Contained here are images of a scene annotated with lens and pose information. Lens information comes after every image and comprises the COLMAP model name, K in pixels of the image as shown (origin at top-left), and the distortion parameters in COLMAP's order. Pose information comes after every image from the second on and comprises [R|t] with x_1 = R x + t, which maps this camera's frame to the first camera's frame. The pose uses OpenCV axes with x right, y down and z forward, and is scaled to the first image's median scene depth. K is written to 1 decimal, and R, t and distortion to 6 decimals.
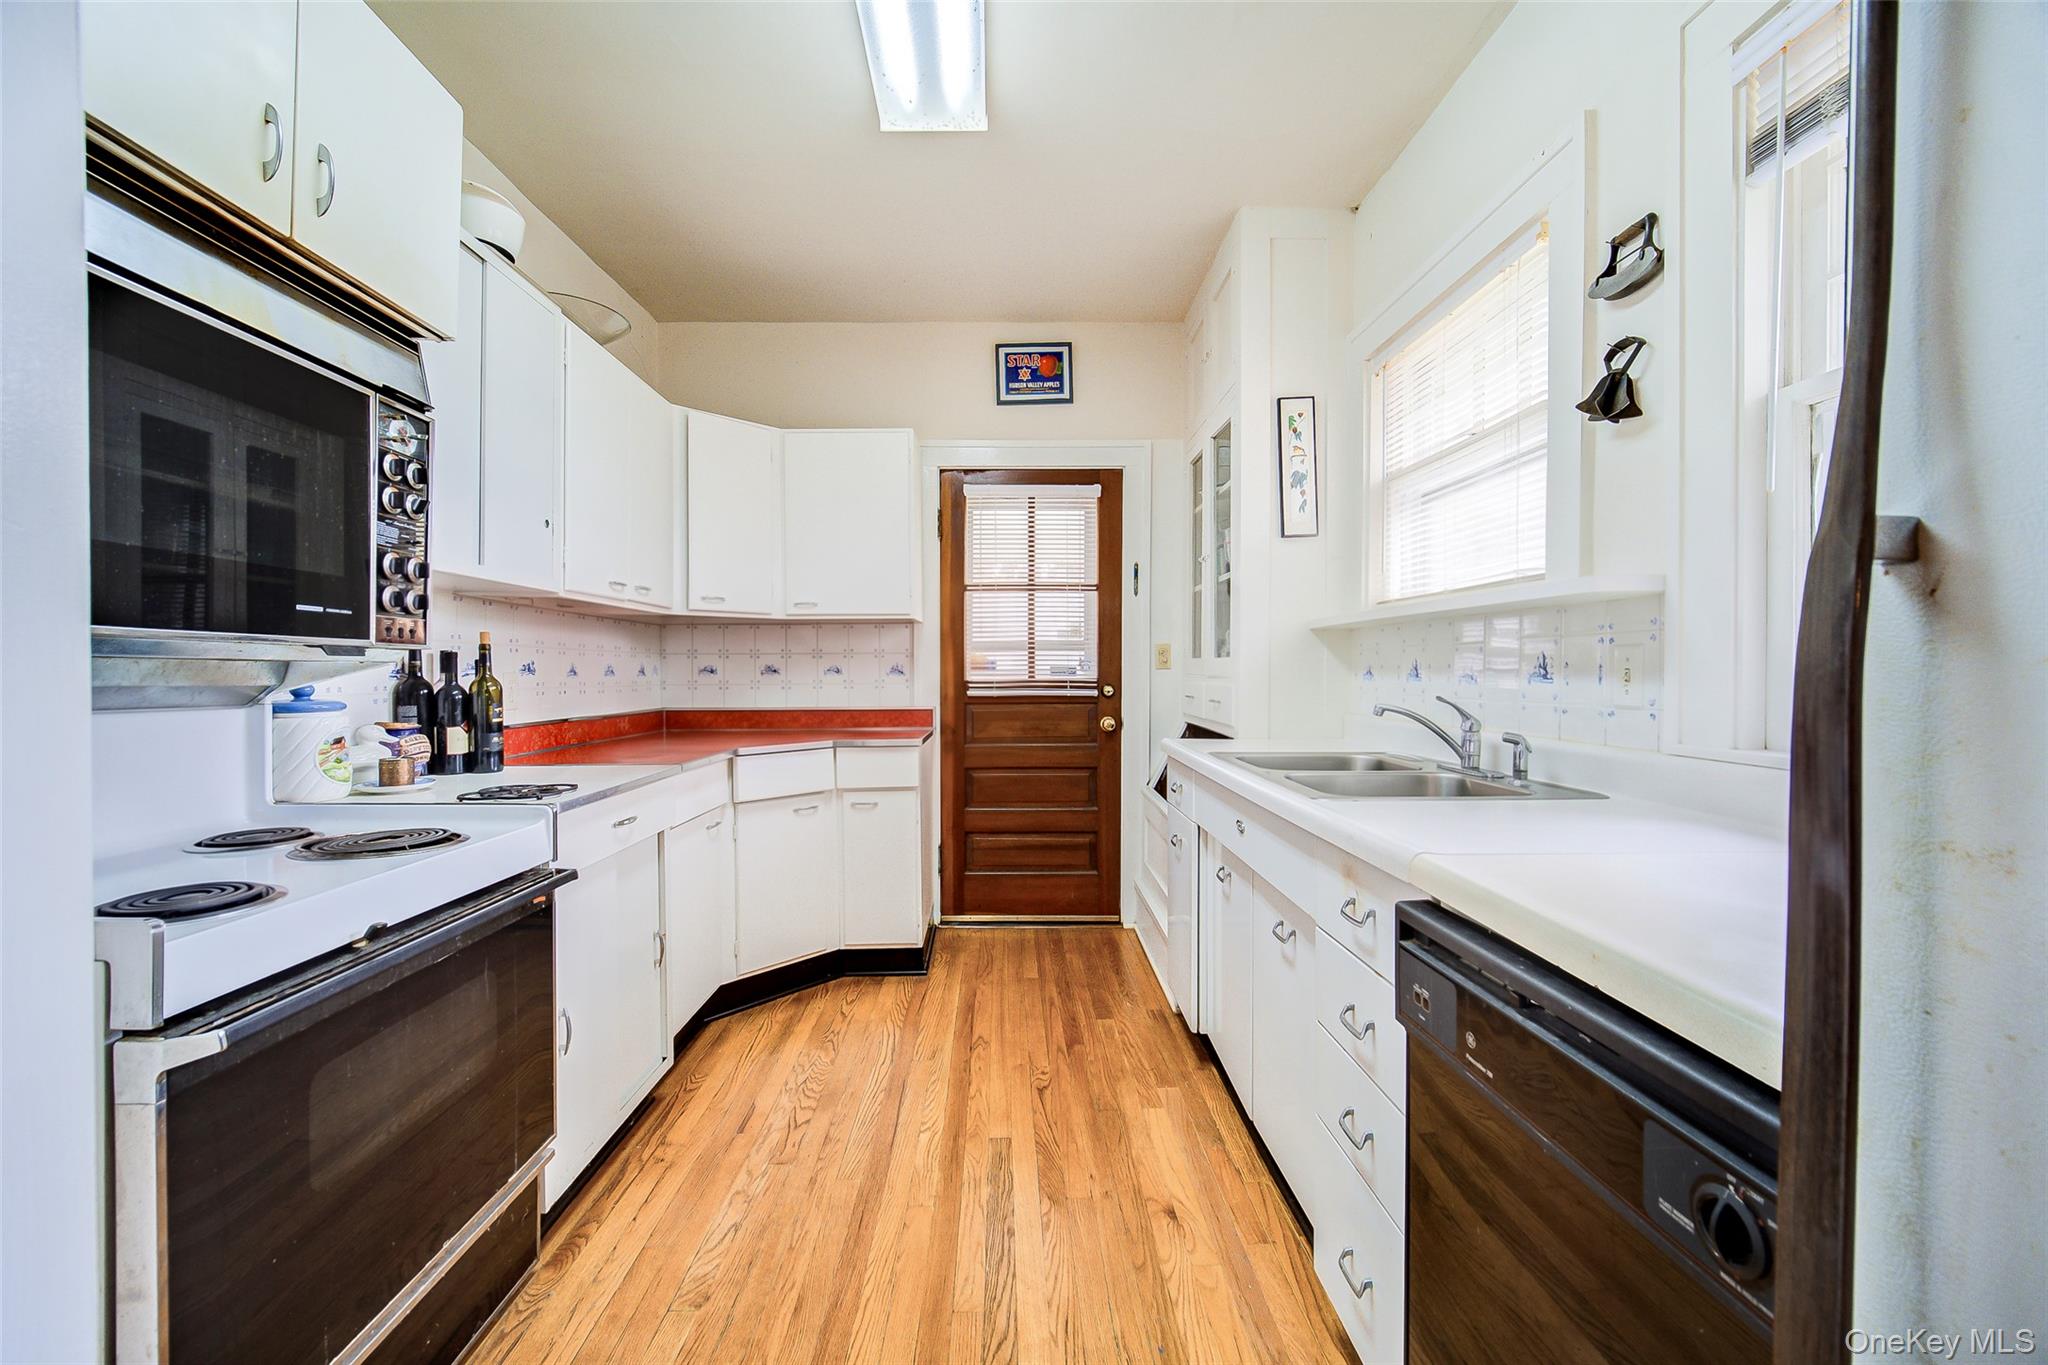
lens RADIAL K [[857.4, 0, 1024.0], [0, 857.4, 682.5], [0, 0, 1]] dist [0.000002, 0.000142]
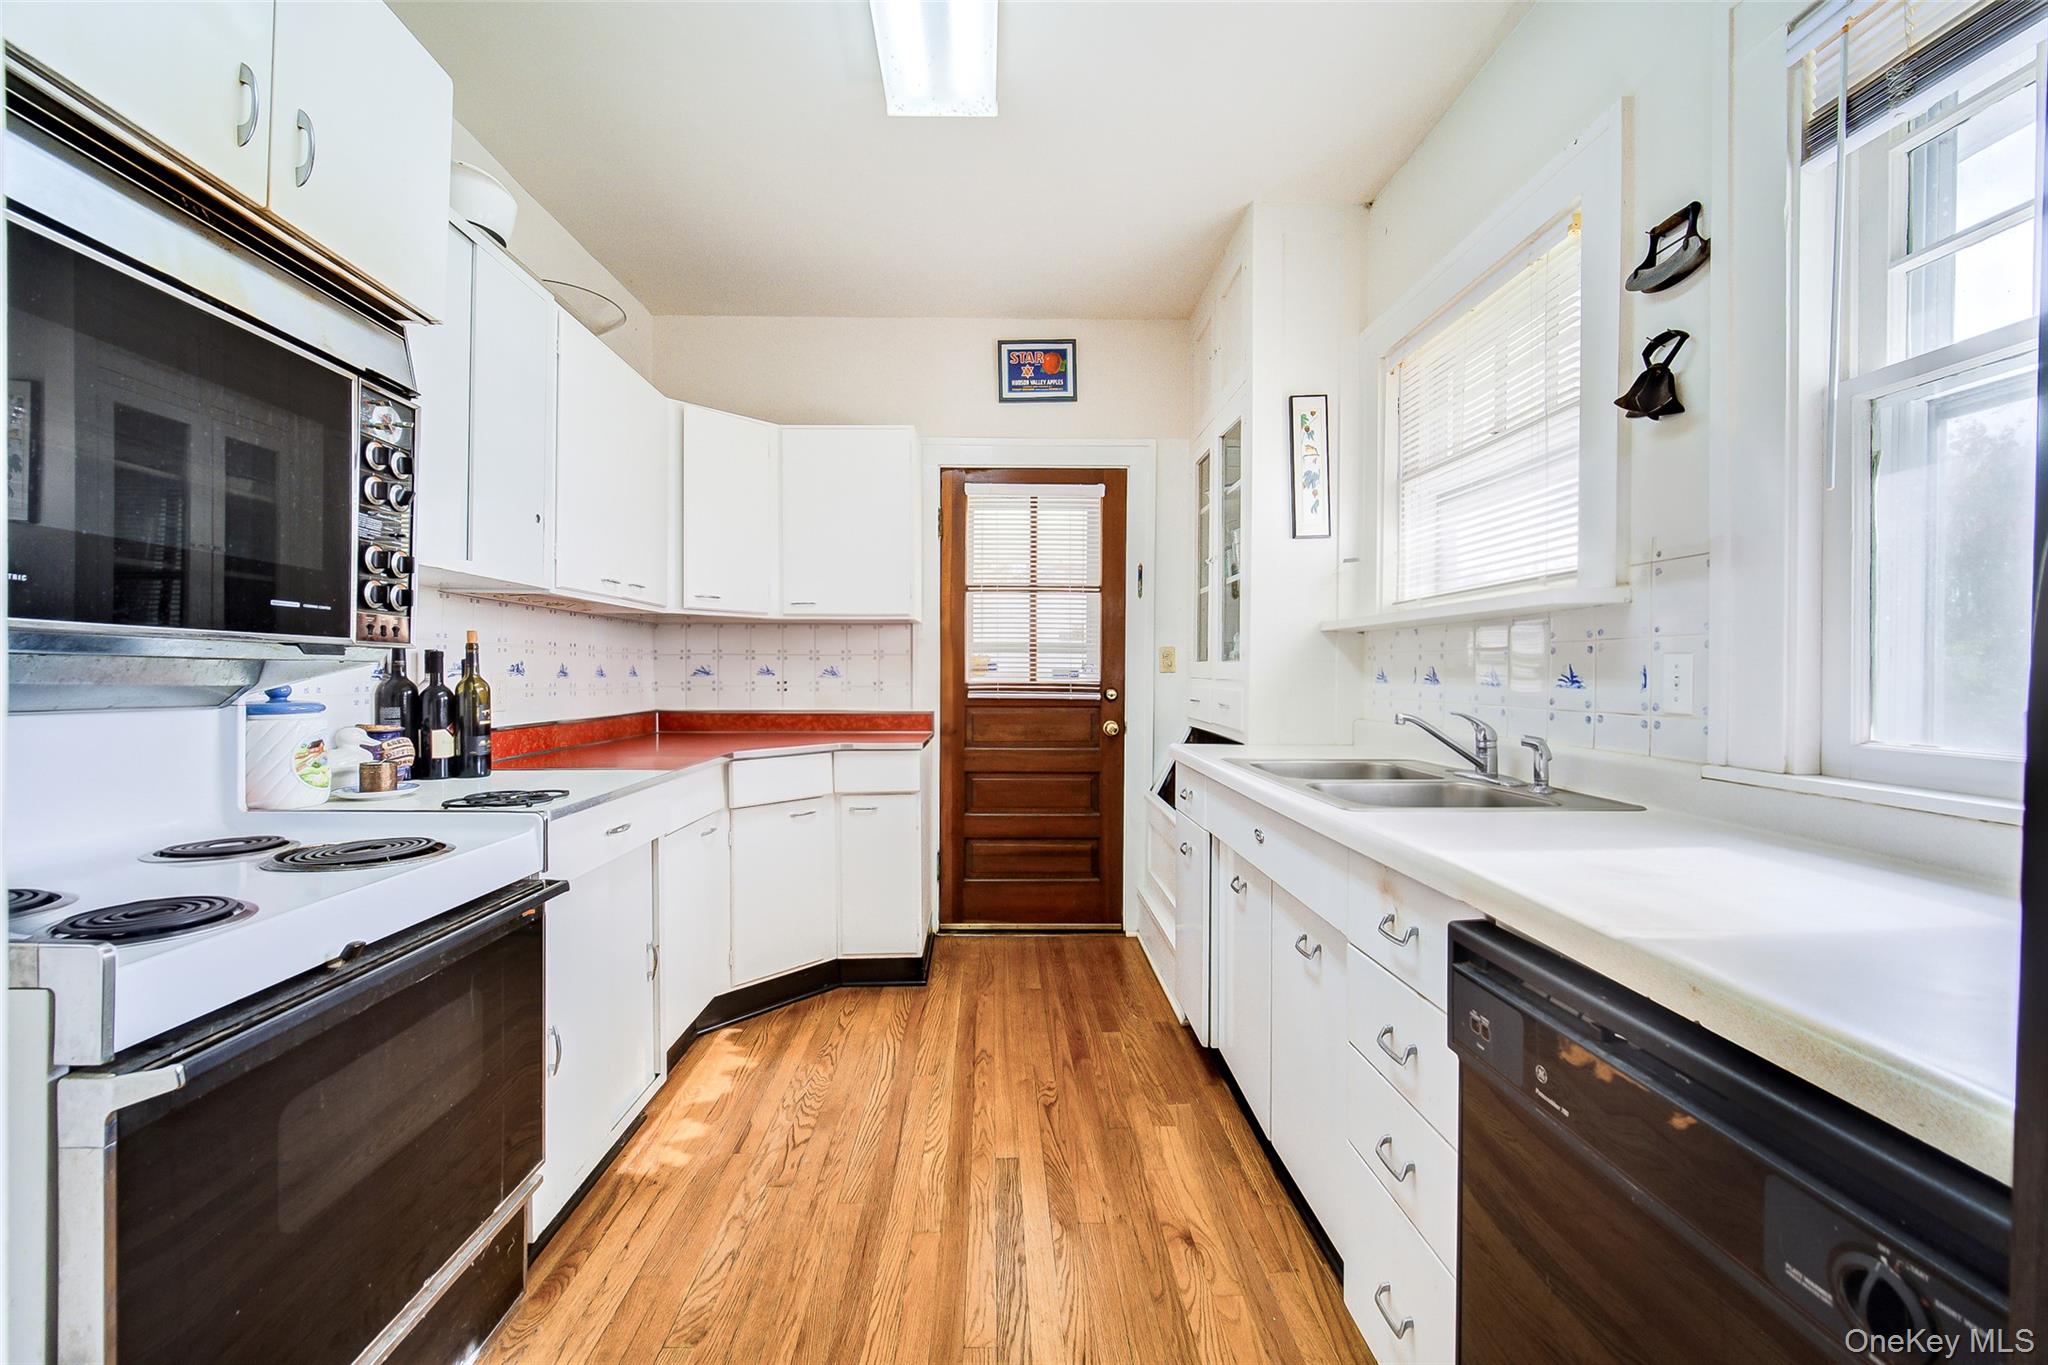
lens RADIAL K [[857.4, 0, 1024.0], [0, 857.4, 682.5], [0, 0, 1]] dist [0.000002, 0.000142]
pose [[0.999923, 0.004563, 0.011562, -0.026228], [-0.004527, 0.999985, -0.003134, -0.000708], [-0.011576, 0.003081, 0.999928, 0.039540]]
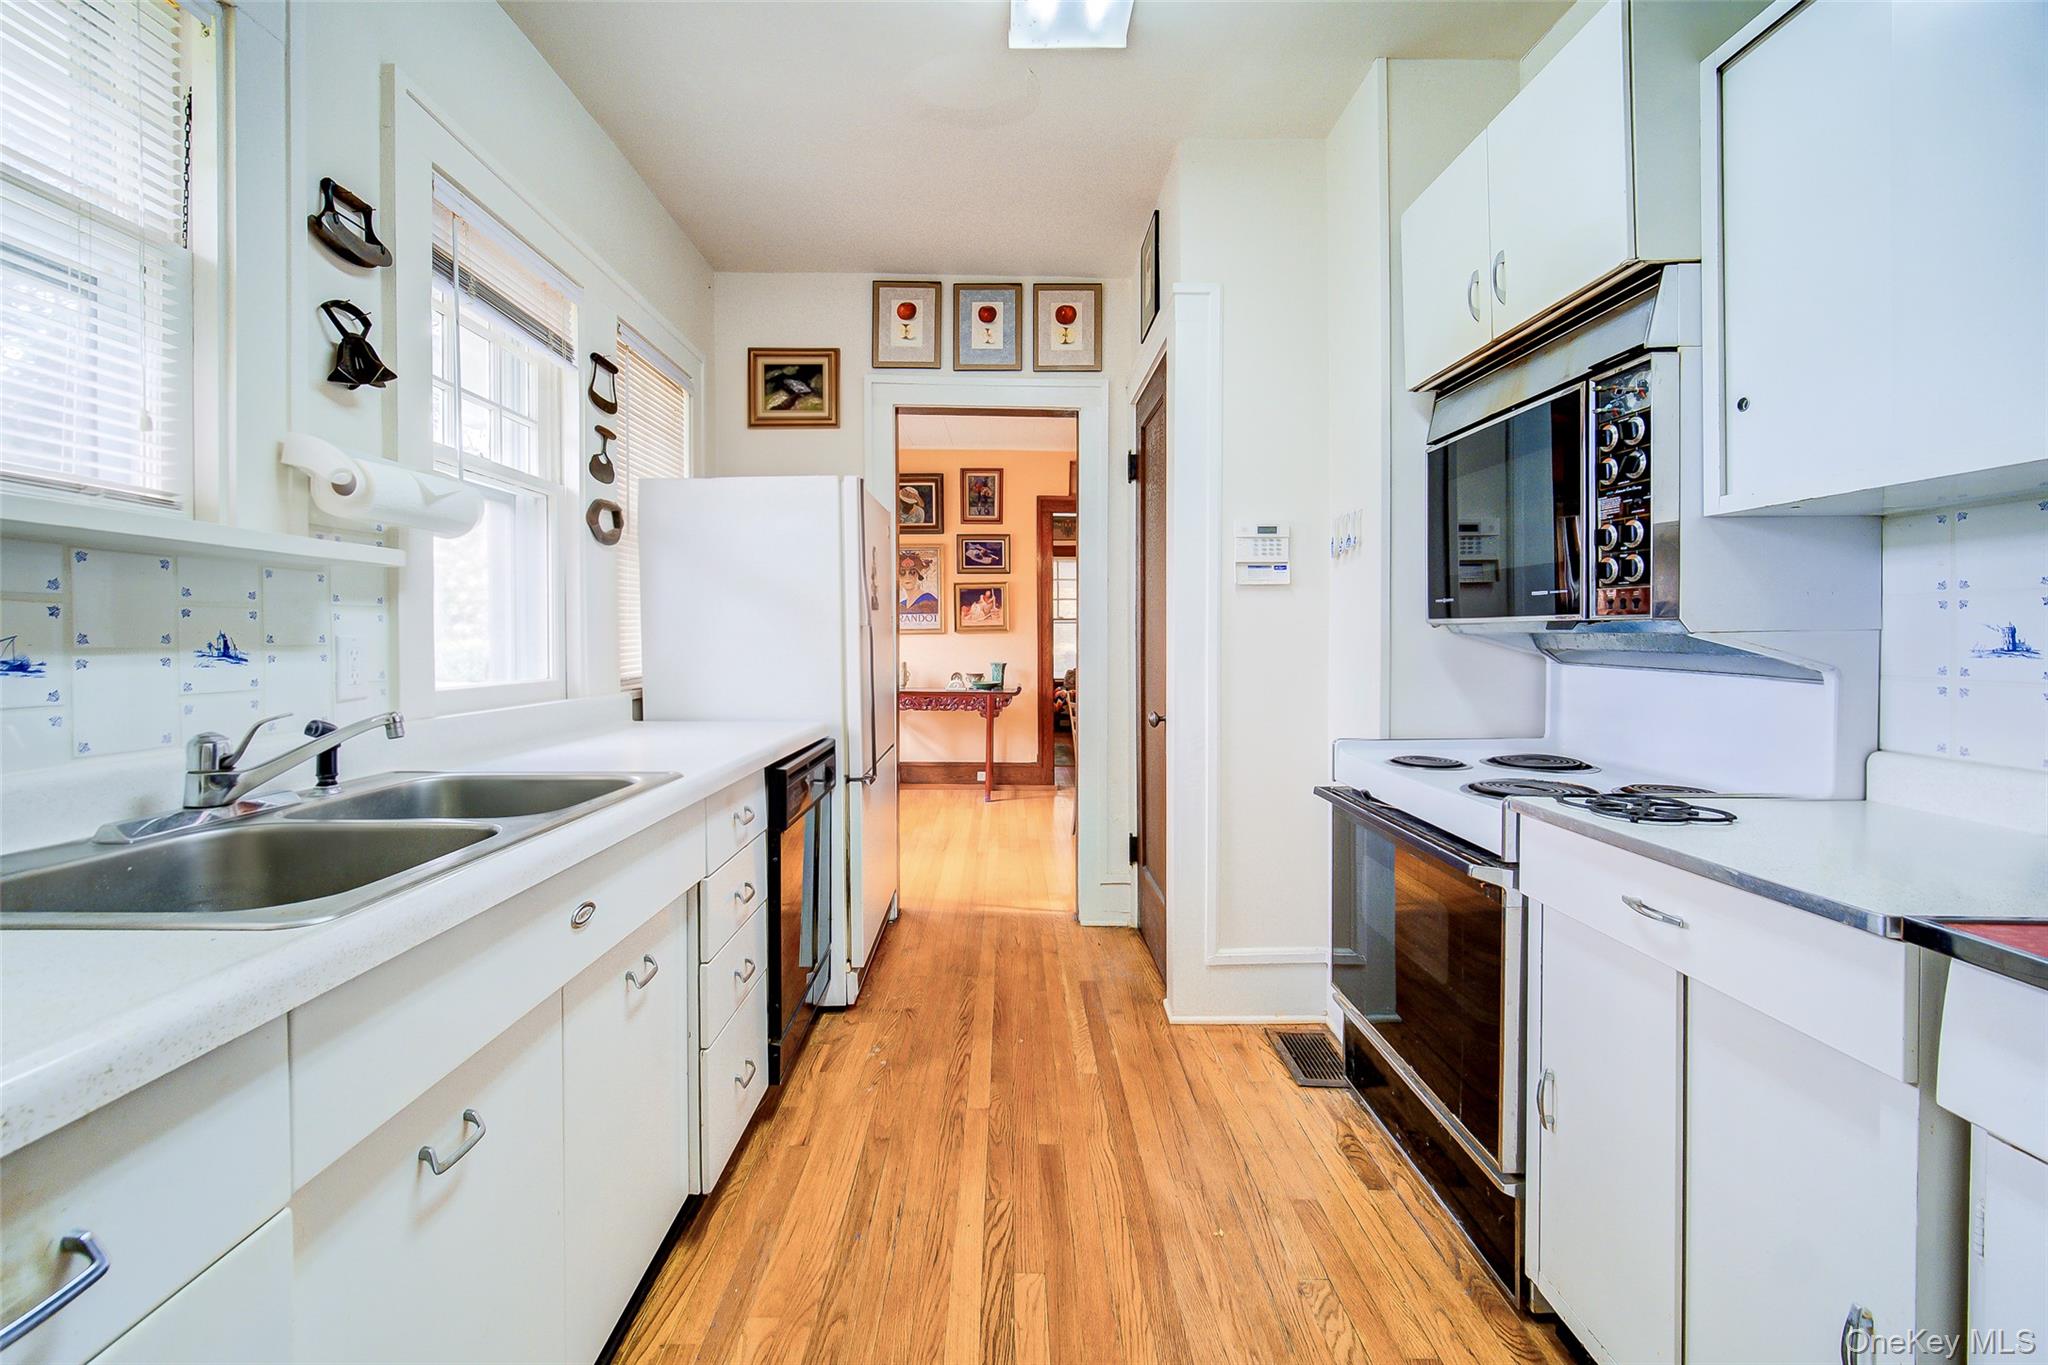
lens RADIAL K [[815.8, 0, 1027.7], [0, 815.8, 641.5], [0, 0, 1]] dist [-0.000627, 0.000011]
pose [[-0.999996, 0.002238, -0.001793, -0.053765], [0.002210, 0.999874, 0.015697, -0.027286], [0.001828, 0.015693, -0.999875, 1.678120]]
